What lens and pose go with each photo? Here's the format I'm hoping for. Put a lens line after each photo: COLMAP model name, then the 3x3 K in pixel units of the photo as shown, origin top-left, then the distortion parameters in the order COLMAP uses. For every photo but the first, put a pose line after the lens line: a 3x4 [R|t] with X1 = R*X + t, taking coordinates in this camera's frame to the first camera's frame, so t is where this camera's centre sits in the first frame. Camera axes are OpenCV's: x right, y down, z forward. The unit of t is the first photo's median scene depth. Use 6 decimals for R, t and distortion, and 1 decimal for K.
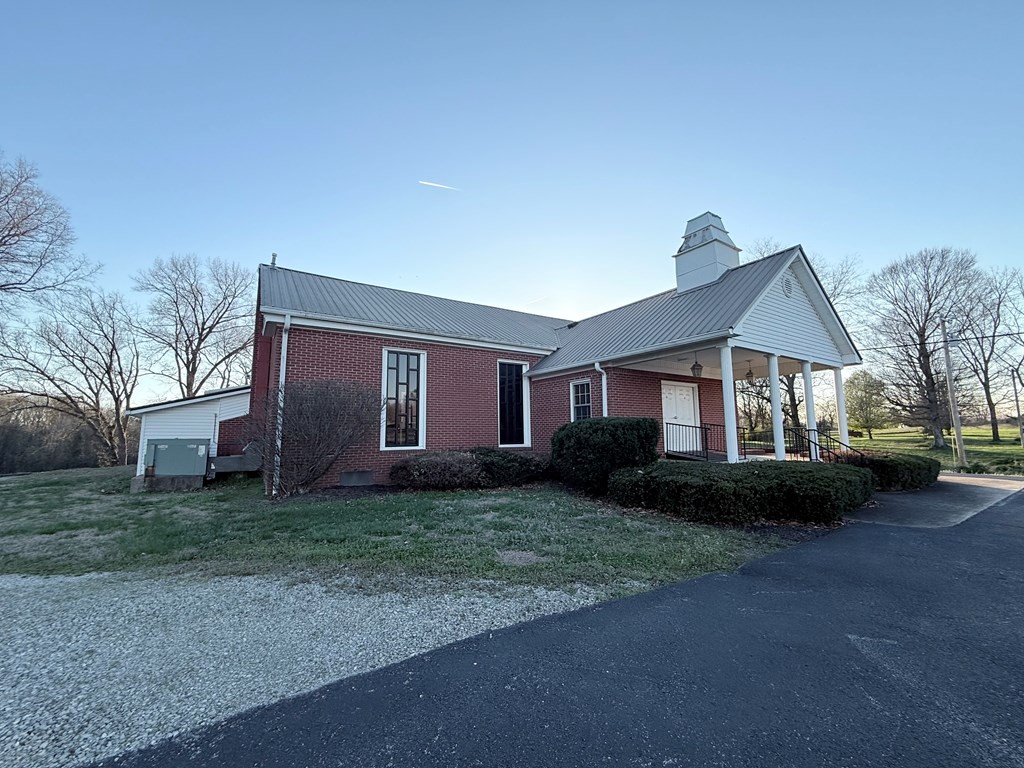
lens RADIAL K [[409.5, 0, 512.0], [0, 409.5, 384.0], [0, 0, 1]] dist [0.001194, 0.000049]
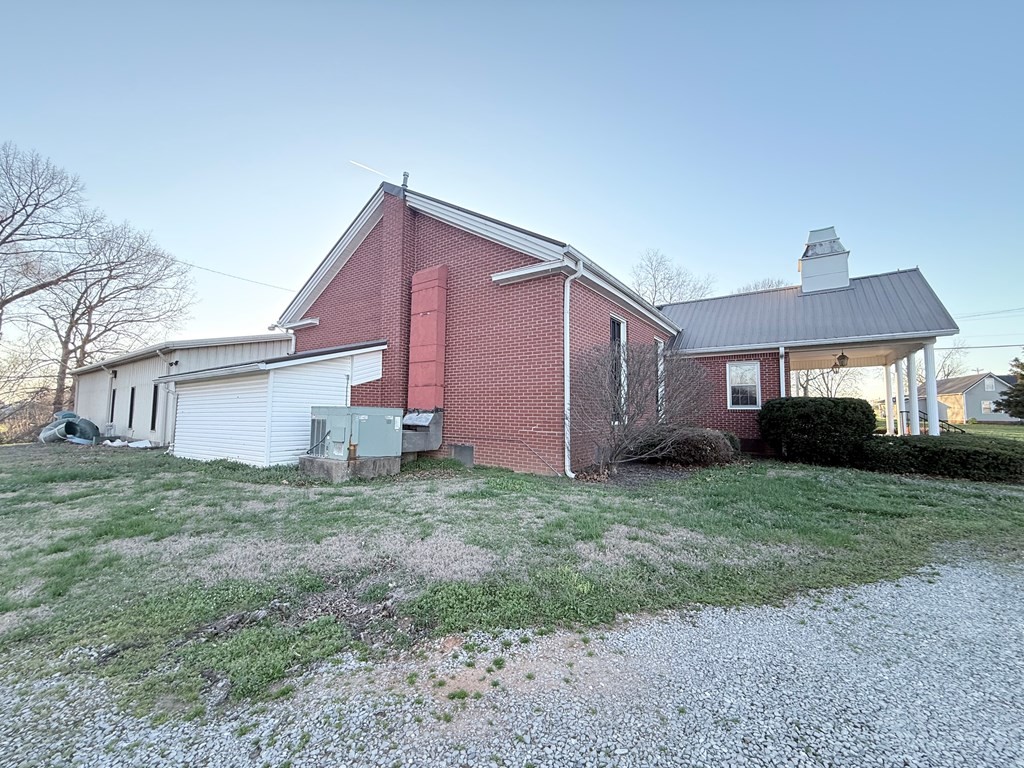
lens RADIAL K [[409.0, 0, 509.8], [0, 409.0, 381.0], [0, 0, 1]] dist [0.000371, 0.000191]
pose [[0.925631, 0.046777, 0.375526, -0.859129], [-0.062711, 0.997571, 0.030314, 0.050175], [-0.373196, -0.051609, 0.926316, 0.241171]]
